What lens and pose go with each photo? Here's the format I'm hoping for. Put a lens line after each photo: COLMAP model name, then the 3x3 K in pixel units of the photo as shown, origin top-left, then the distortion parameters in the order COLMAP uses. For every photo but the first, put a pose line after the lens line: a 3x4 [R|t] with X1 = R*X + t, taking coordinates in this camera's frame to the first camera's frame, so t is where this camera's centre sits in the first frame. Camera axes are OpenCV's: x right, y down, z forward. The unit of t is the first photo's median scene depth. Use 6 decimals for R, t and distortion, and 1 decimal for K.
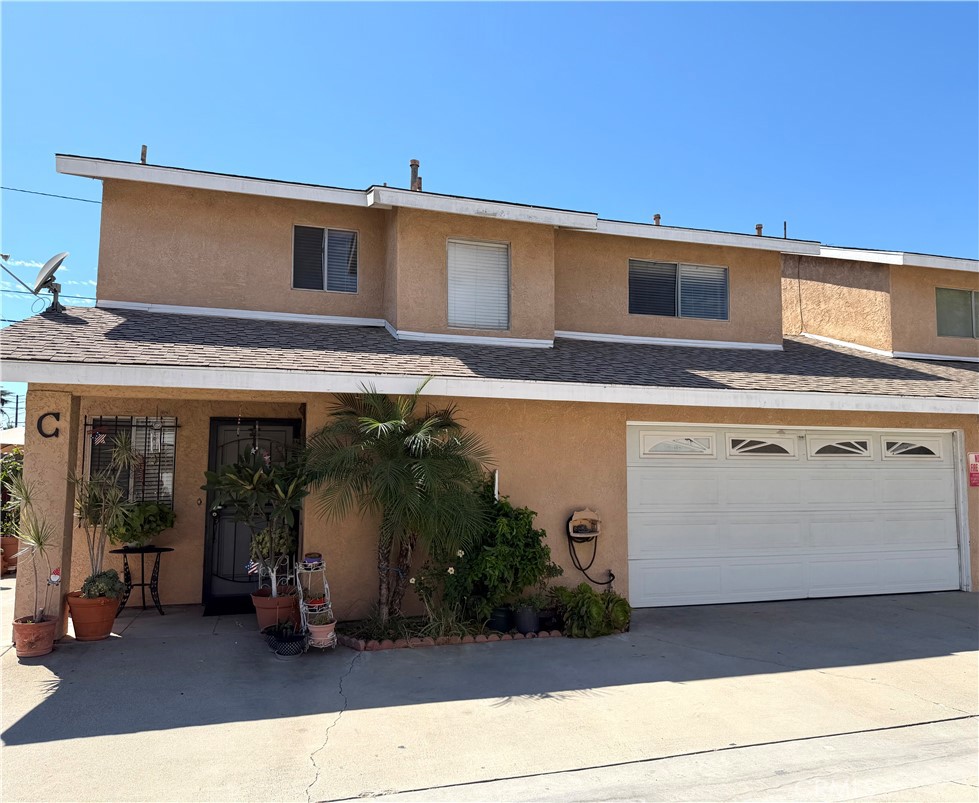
lens RADIAL K [[574.3, 0, 489.3], [0, 574.3, 400.2], [0, 0, 1]] dist [0.031369, -0.002591]
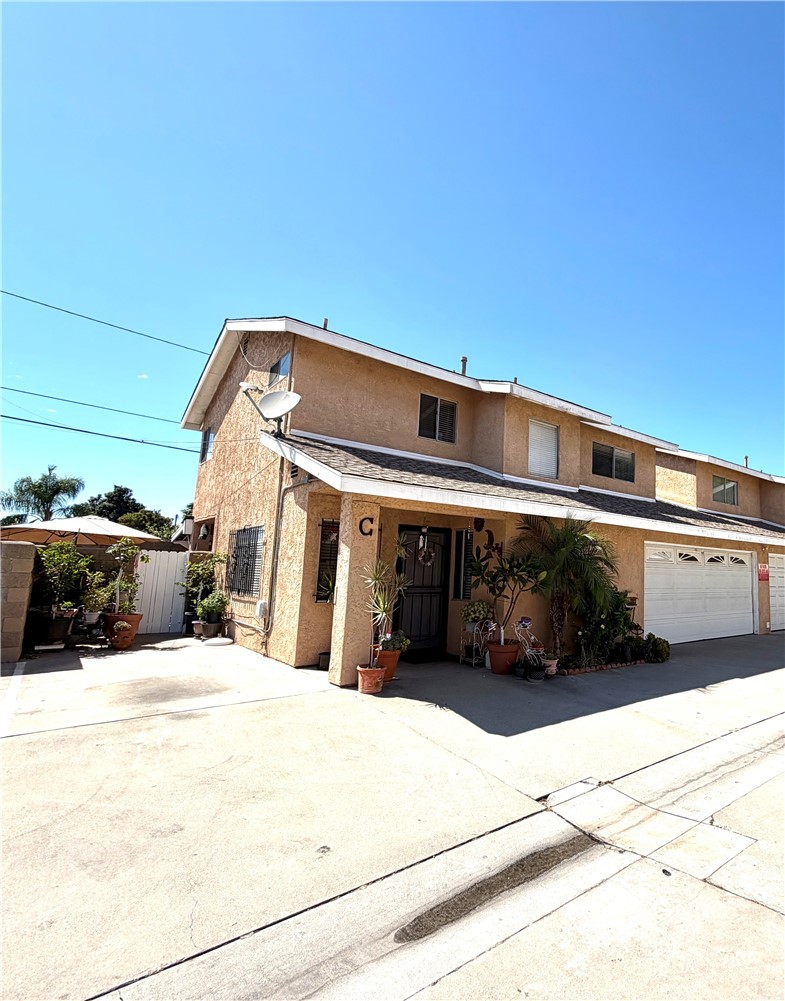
lens RADIAL K [[443.6, 0, 393.6], [0, 443.6, 504.8], [0, 0, 1]] dist [0.002331, 0.000199]
pose [[0.943745, 0.069154, 0.323363, -0.792555], [-0.061990, 0.997550, -0.032413, 0.016248], [-0.324812, 0.010544, 0.945720, -0.020834]]
